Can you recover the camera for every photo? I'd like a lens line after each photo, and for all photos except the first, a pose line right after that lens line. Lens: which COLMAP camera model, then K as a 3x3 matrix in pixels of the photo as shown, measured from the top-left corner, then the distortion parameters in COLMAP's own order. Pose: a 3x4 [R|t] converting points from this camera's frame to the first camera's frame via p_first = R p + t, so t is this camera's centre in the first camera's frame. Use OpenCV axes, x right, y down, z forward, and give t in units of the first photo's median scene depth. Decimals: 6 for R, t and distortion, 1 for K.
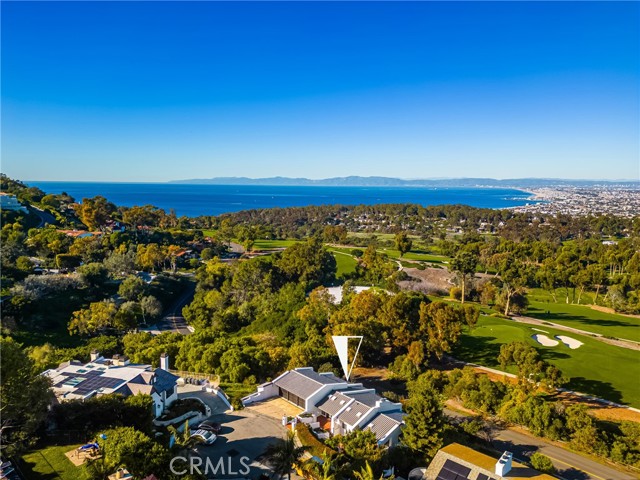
lens RADIAL K [[449.7, 0, 323.3], [0, 449.7, 244.9], [0, 0, 1]] dist [0.091622, -0.102452]
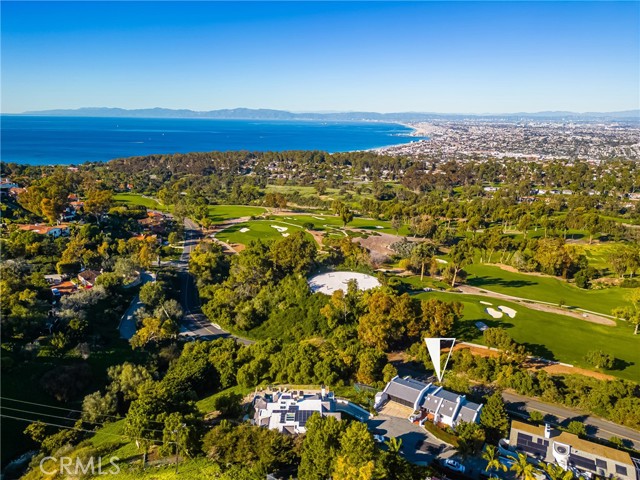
lens RADIAL K [[449.7, 0, 323.3], [0, 449.7, 244.9], [0, 0, 1]] dist [0.091622, -0.102452]
pose [[0.969800, -0.063964, 0.235366, -0.260546], [0.028577, 0.988152, 0.150797, -0.172075], [-0.242223, -0.139516, 0.960137, -0.141451]]
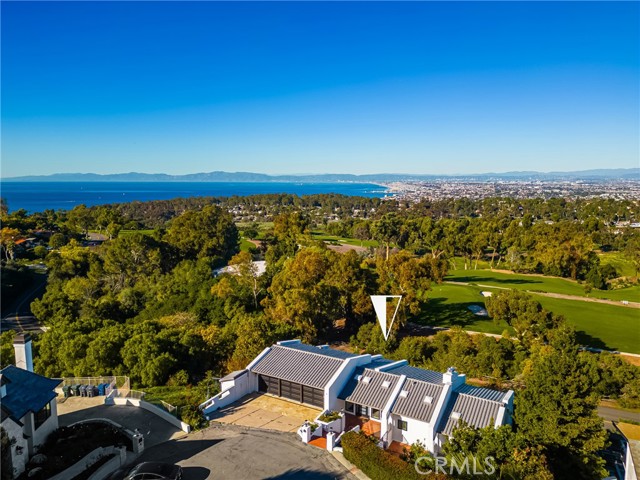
lens RADIAL K [[449.7, 0, 323.3], [0, 449.7, 244.9], [0, 0, 1]] dist [0.091622, -0.102452]
pose [[0.957001, -0.051939, 0.285395, -0.070966], [0.050291, 0.998649, 0.013106, 0.060361], [-0.285690, 0.001810, 0.958320, 0.179325]]
